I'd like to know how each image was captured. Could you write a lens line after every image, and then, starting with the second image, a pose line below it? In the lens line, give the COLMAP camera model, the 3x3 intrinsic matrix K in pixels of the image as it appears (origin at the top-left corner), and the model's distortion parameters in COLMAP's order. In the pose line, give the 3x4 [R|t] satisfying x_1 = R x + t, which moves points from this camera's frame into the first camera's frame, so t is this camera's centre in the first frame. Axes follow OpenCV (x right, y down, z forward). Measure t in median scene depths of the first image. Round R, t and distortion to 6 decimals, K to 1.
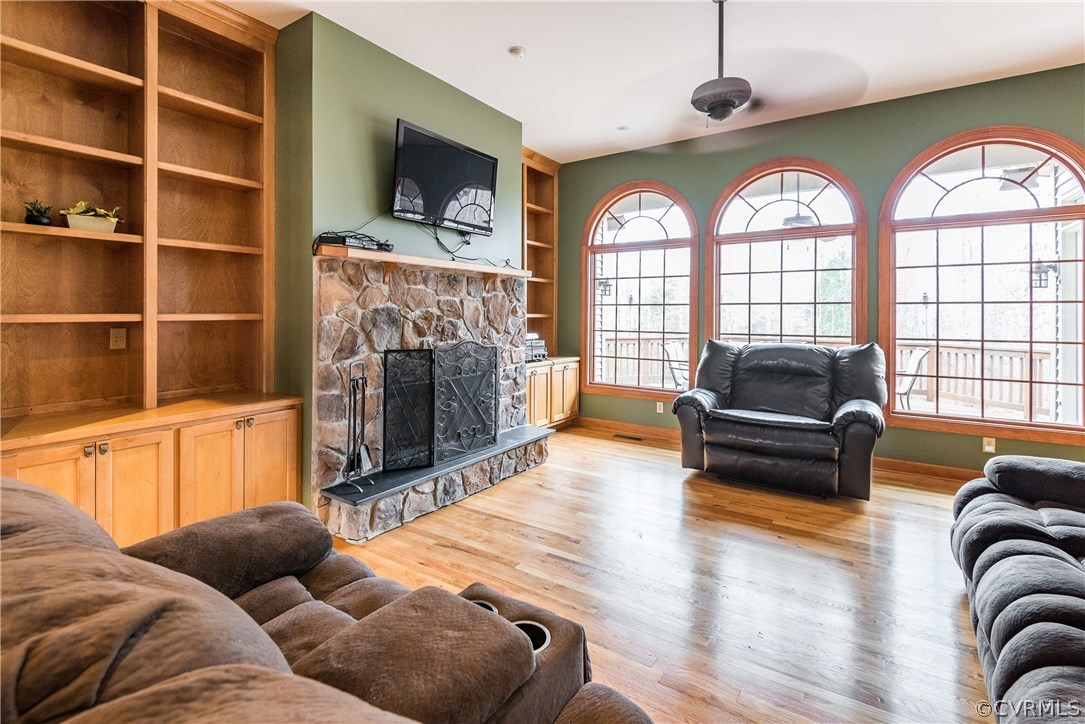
lens RADIAL K [[501.2, 0, 552.9], [0, 501.2, 312.8], [0, 0, 1]] dist [0.007108, -0.005125]
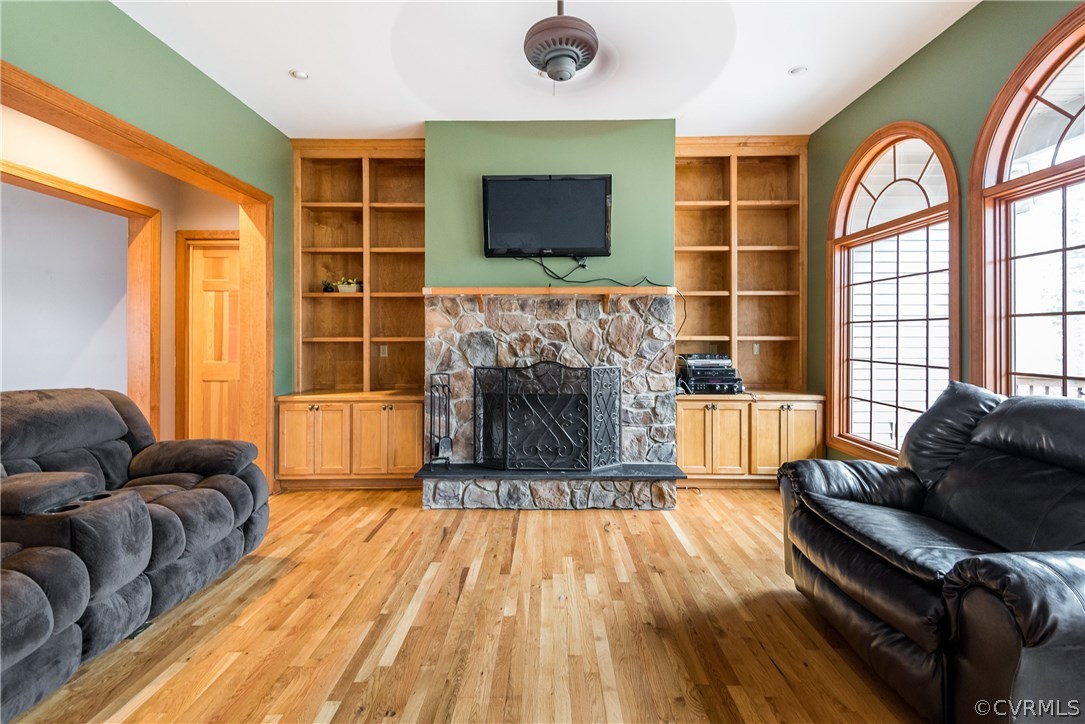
lens RADIAL K [[501.2, 0, 534.9], [0, 501.2, 331.6], [0, 0, 1]] dist [0.007108, -0.005125]
pose [[0.530669, -0.011240, -0.847505, 0.725235], [0.004274, 0.999935, -0.010586, 0.003161], [0.847568, 0.001996, 0.530682, 0.431375]]
